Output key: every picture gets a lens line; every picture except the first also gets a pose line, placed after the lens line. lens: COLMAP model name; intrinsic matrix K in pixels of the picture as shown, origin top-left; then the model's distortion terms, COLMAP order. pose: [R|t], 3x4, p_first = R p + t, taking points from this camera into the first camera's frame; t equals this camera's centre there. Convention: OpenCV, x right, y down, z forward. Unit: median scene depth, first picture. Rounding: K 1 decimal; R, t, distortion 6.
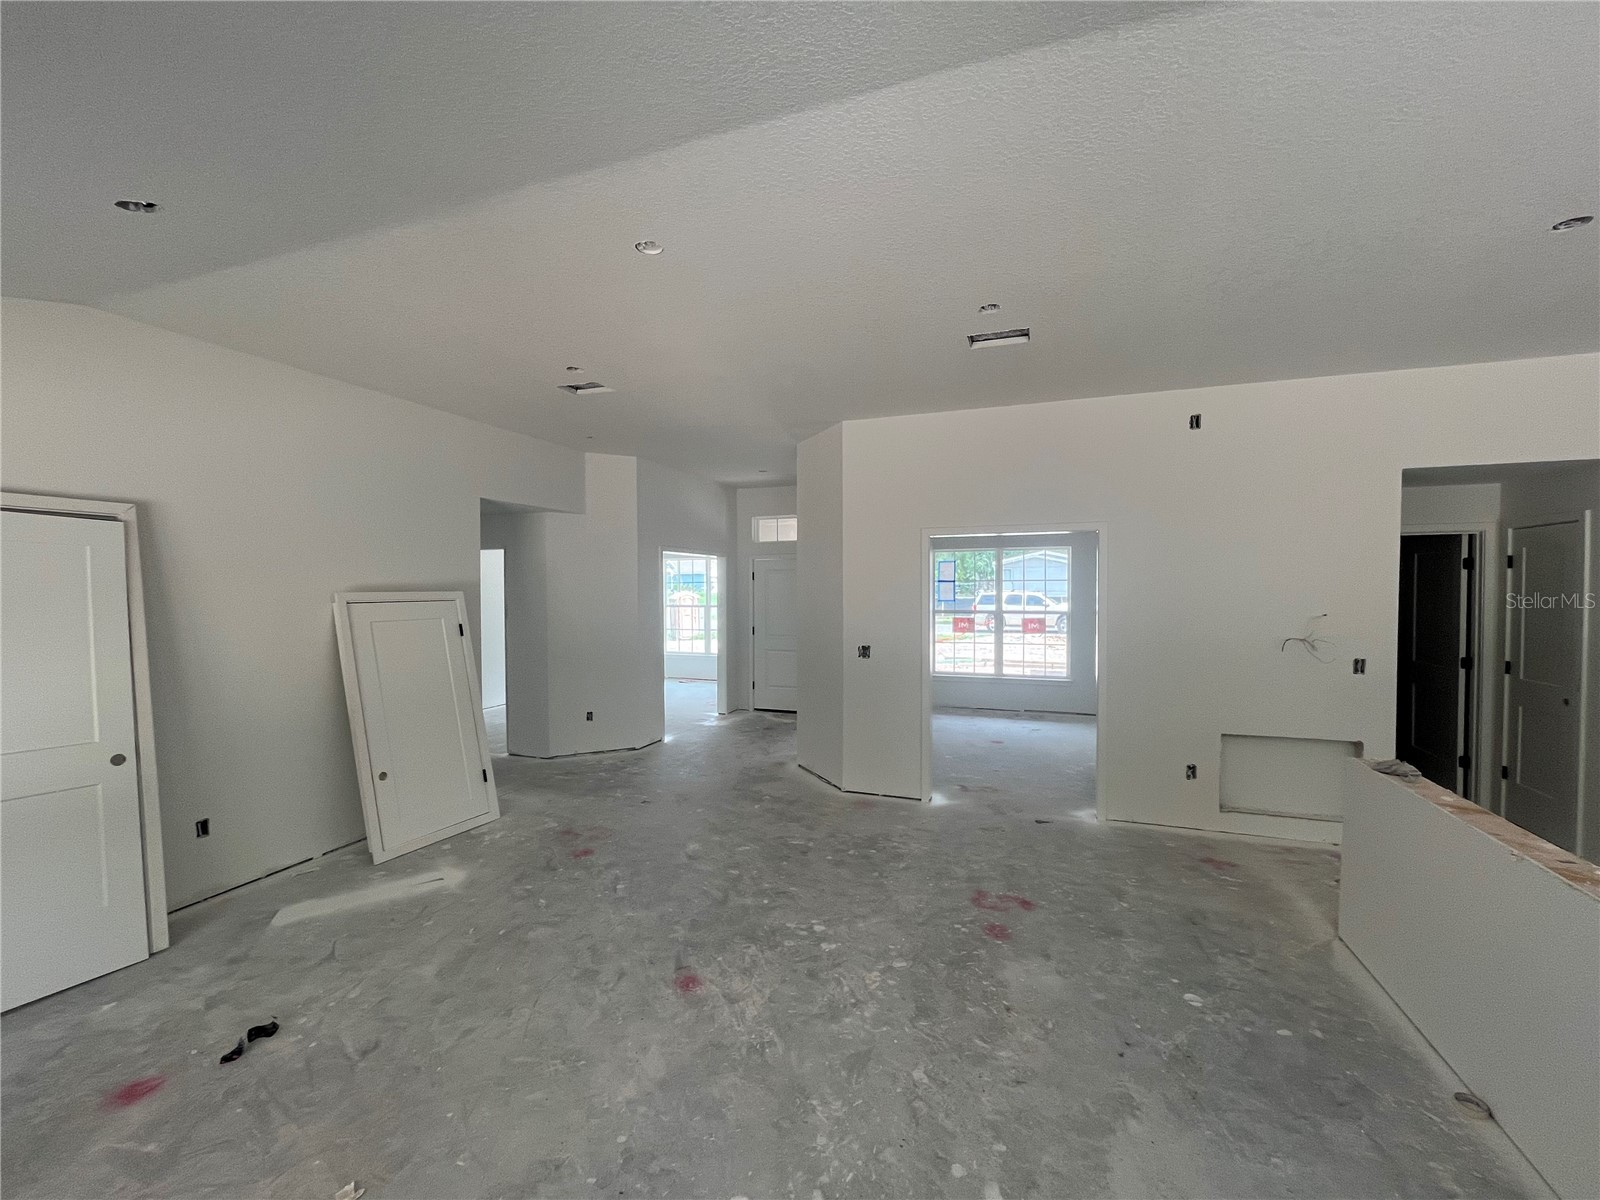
lens RADIAL K [[666.7, 0, 800.4], [0, 666.7, 603.2], [0, 0, 1]] dist [-0.008991, -0.000755]
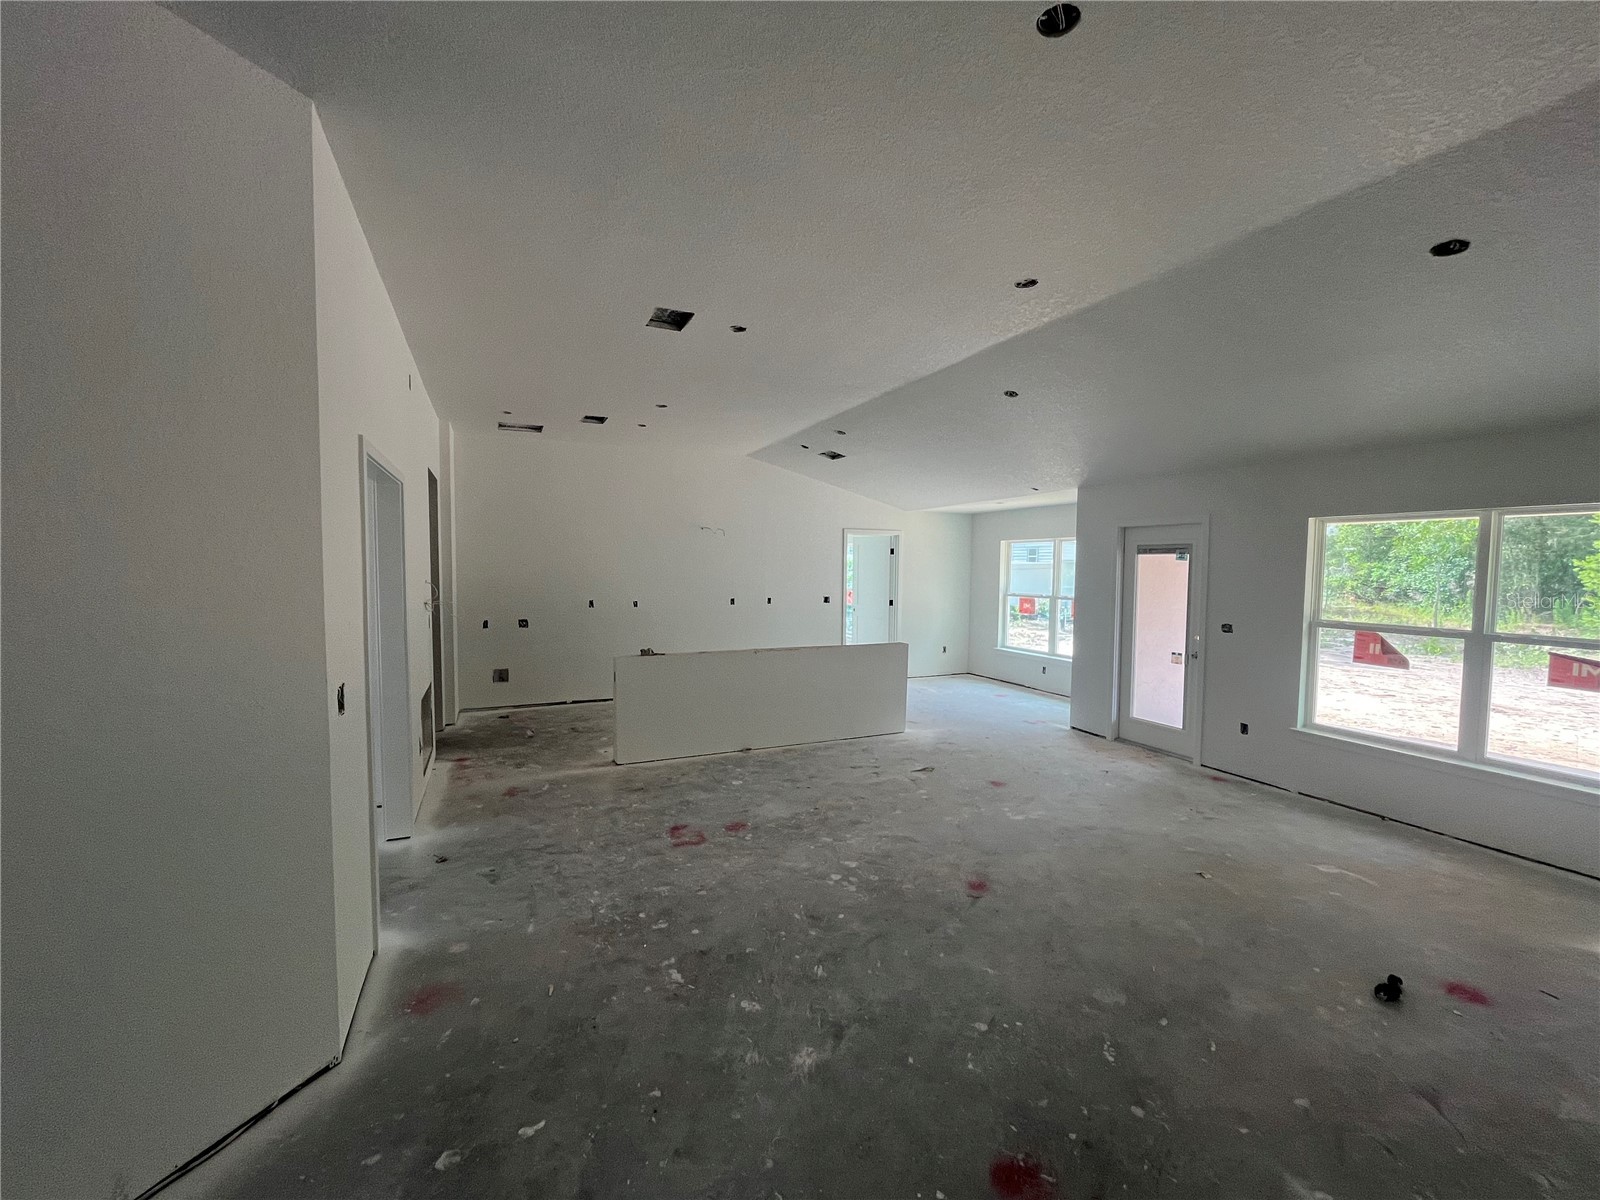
lens RADIAL K [[666.7, 0, 795.0], [0, 666.7, 597.2], [0, 0, 1]] dist [-0.008991, -0.000755]
pose [[-0.710072, -0.035005, 0.703258, -0.610636], [0.014981, 0.997786, 0.064791, -0.024081], [-0.703970, 0.056541, -0.707976, 1.648662]]
